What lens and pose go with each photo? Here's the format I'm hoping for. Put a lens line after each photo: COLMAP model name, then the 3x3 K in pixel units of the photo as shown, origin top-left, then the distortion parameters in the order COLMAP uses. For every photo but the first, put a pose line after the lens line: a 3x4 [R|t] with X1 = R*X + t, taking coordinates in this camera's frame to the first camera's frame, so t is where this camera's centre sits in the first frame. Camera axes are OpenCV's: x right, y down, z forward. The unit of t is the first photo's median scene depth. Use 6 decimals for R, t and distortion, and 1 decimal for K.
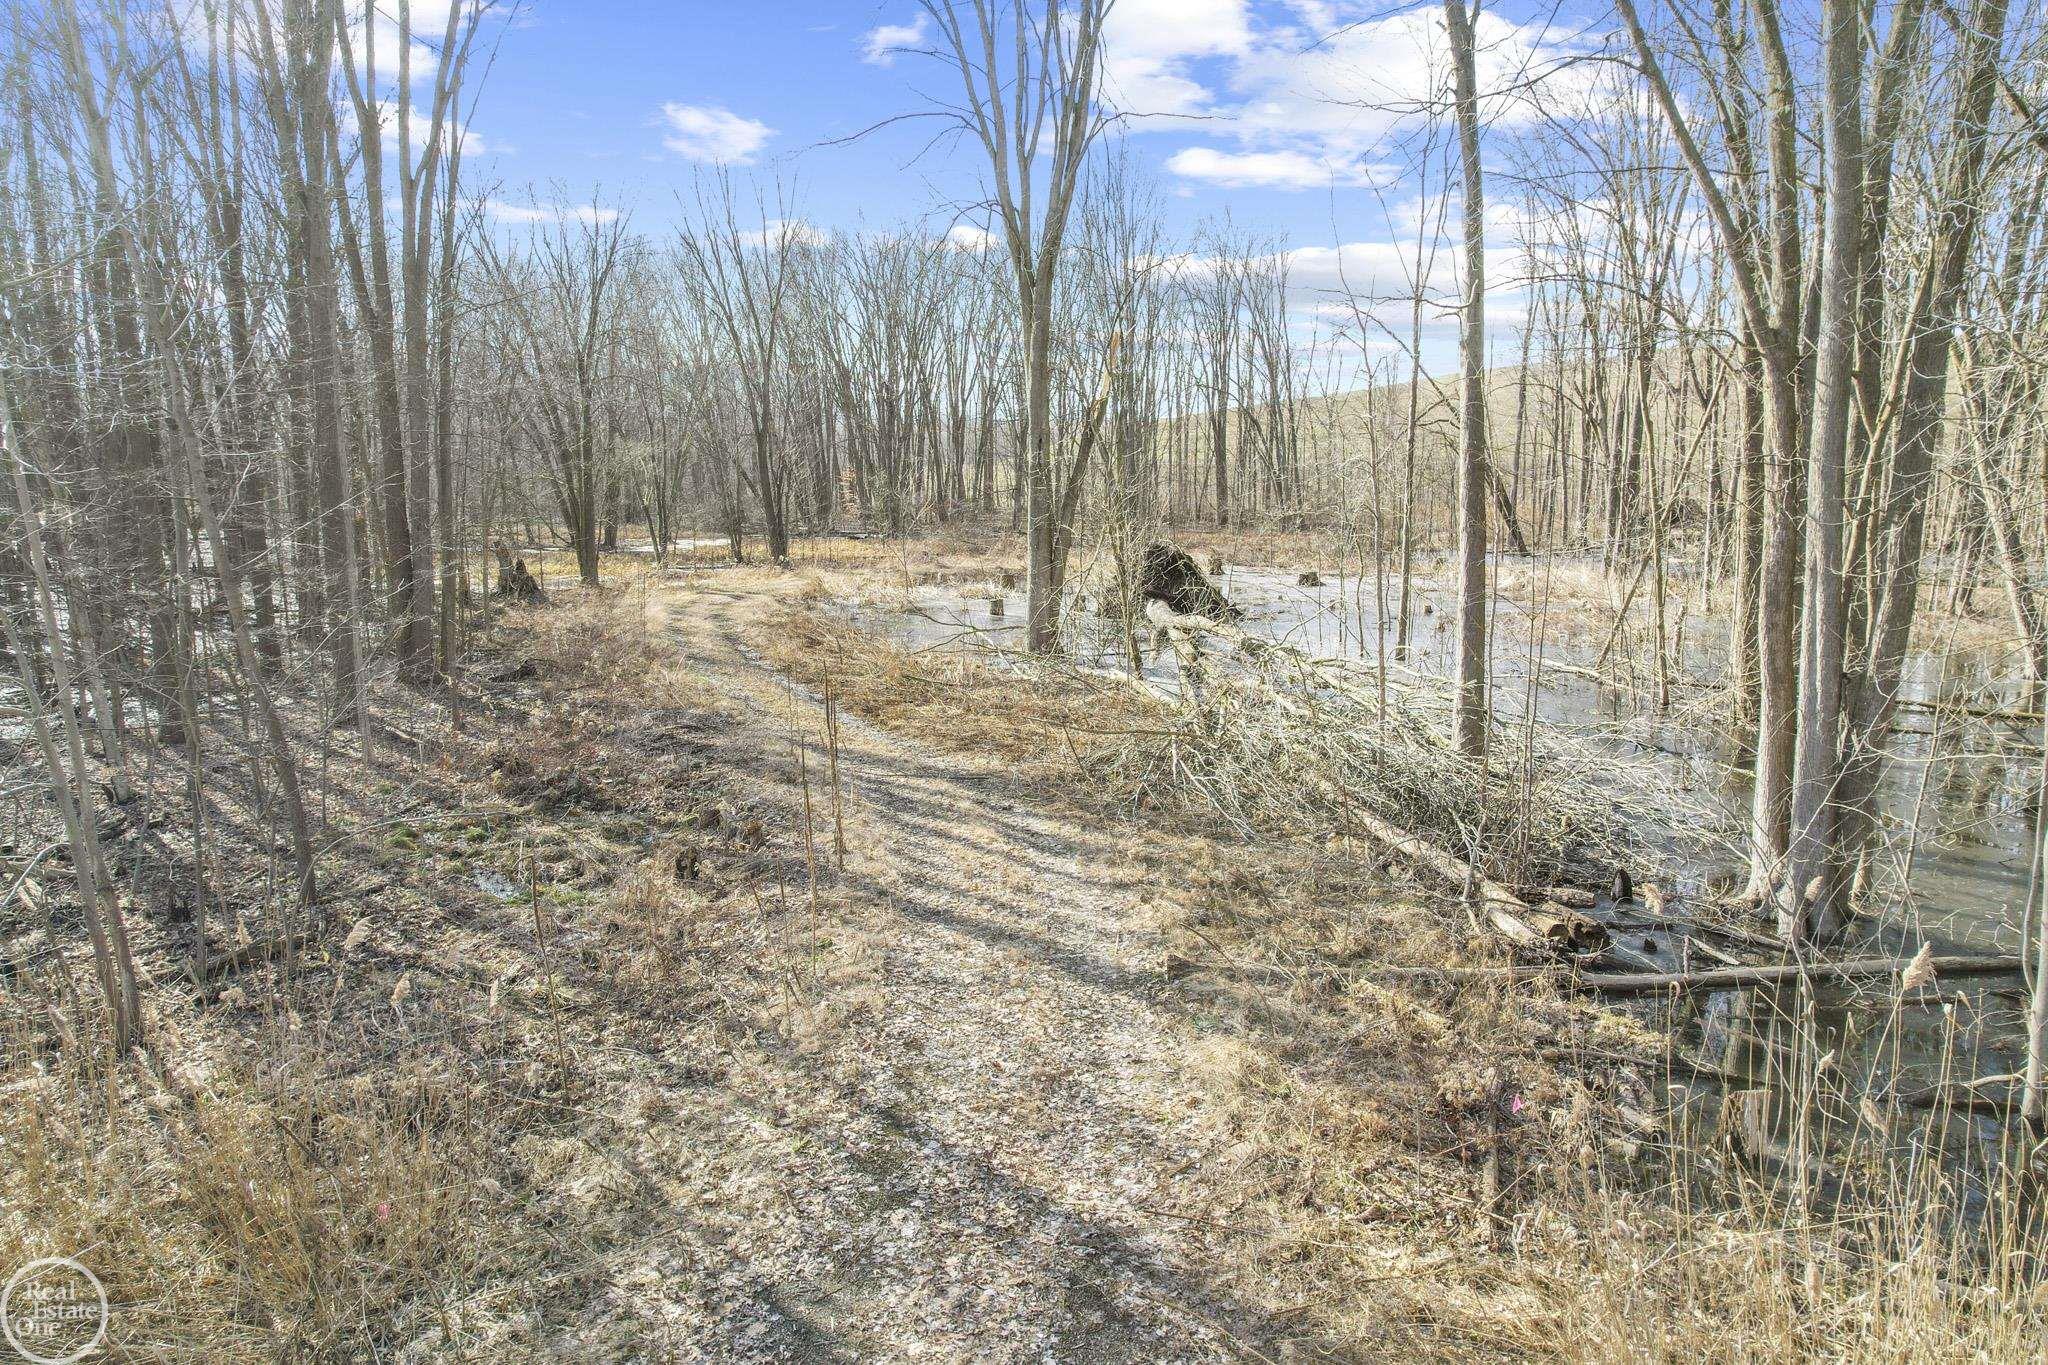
lens RADIAL K [[1318.4, 0, 1023.9], [0, 1318.4, 708.5], [0, 0, 1]] dist [-0.060533, -0.000782]
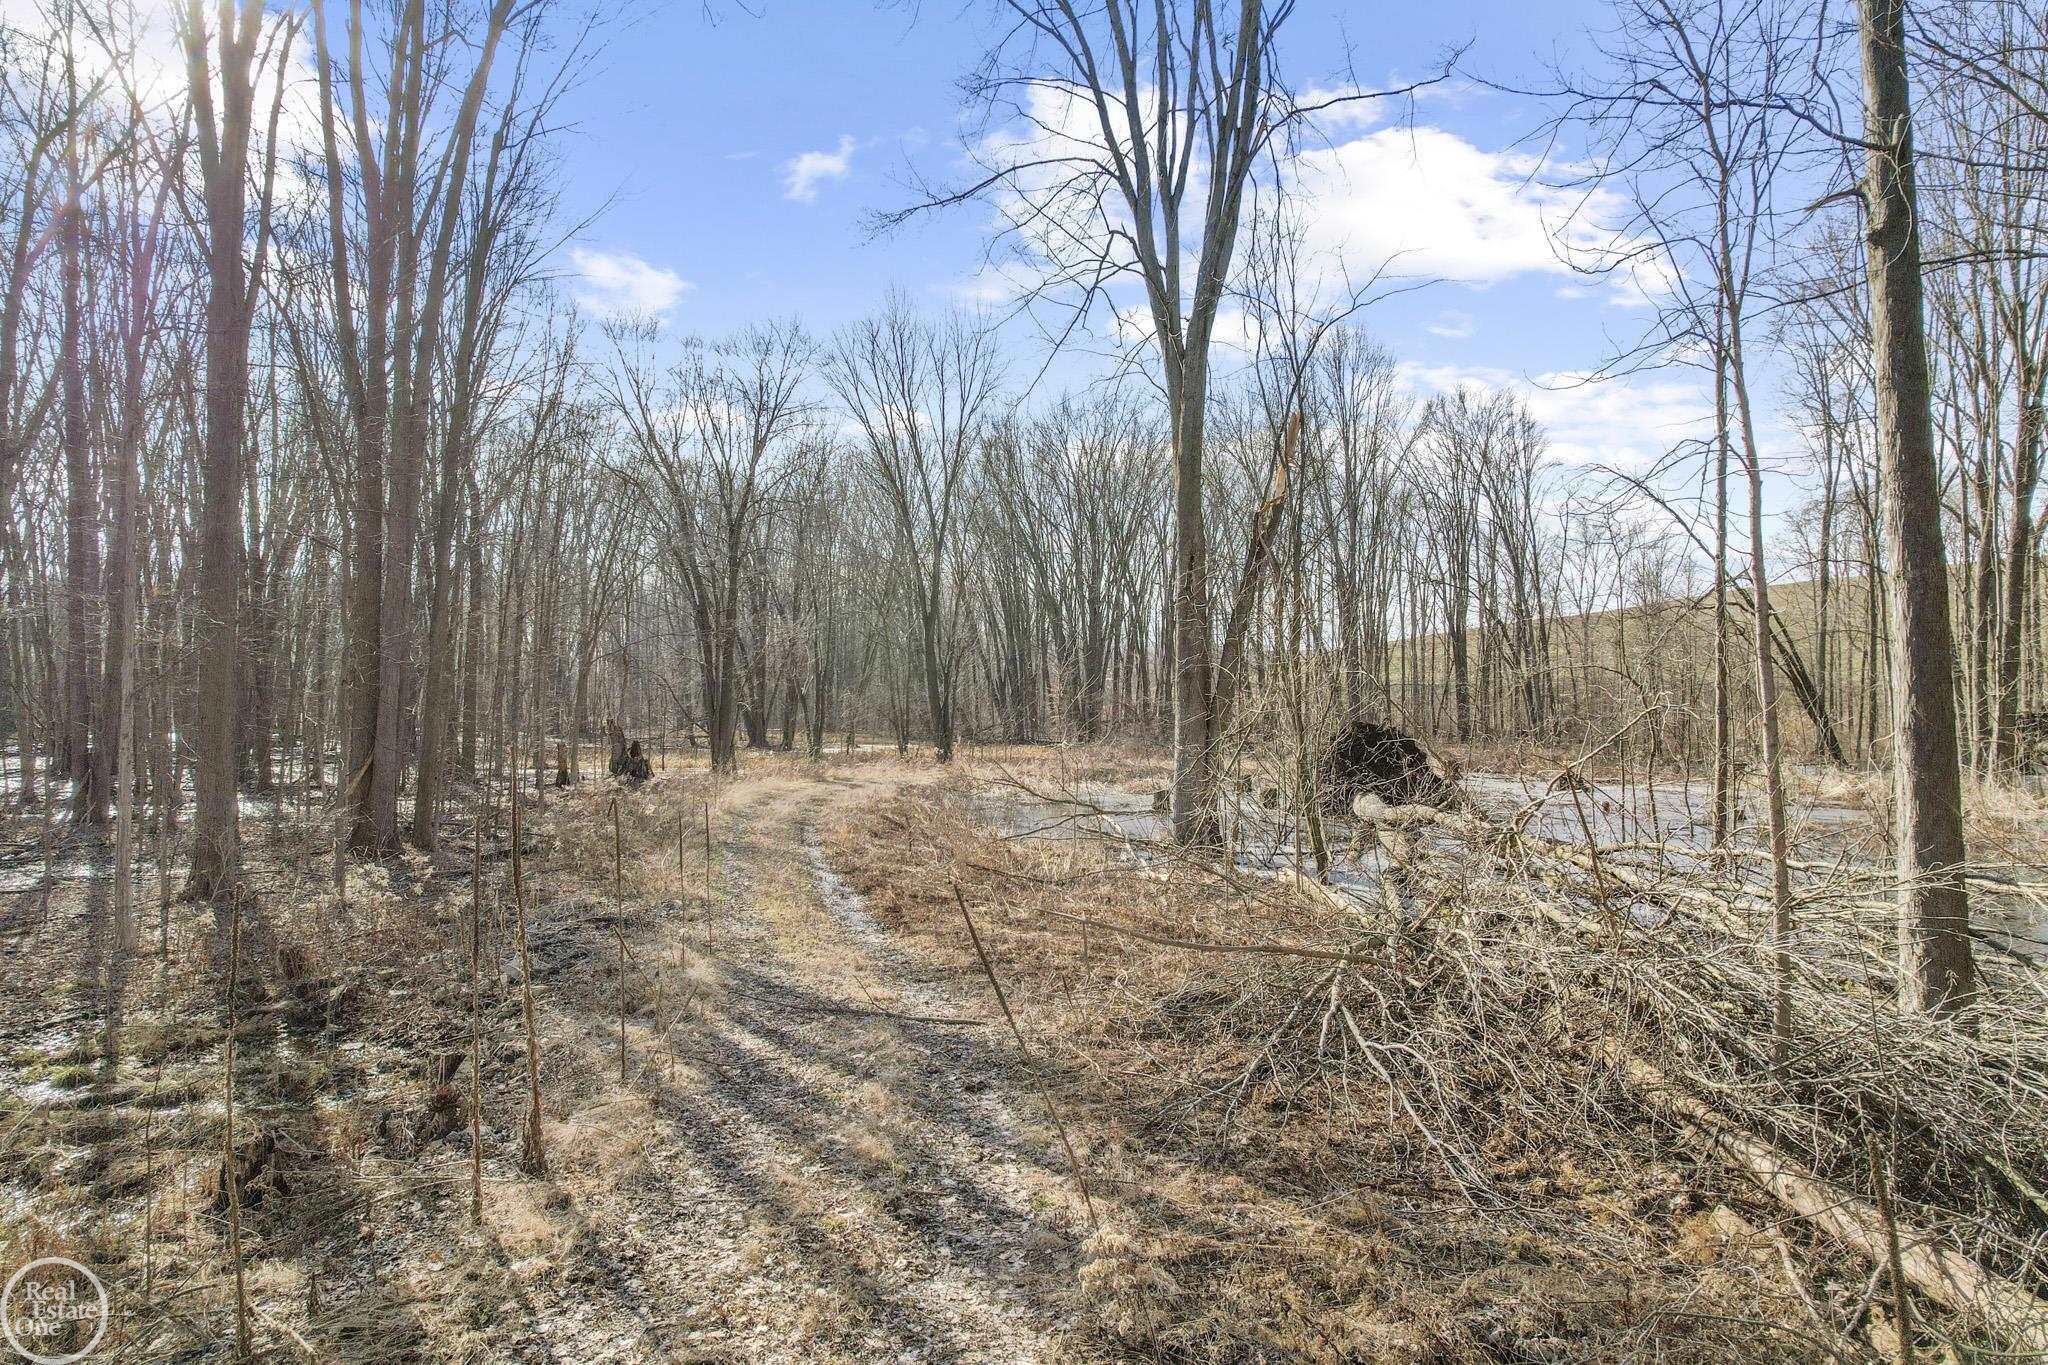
lens RADIAL K [[1318.4, 0, 1023.9], [0, 1318.4, 708.5], [0, 0, 1]] dist [-0.060533, -0.000782]
pose [[0.983869, 0.007150, -0.178747, 0.053918], [-0.038659, 0.984088, -0.173426, 0.011185], [0.174663, 0.177538, 0.968490, 0.287132]]
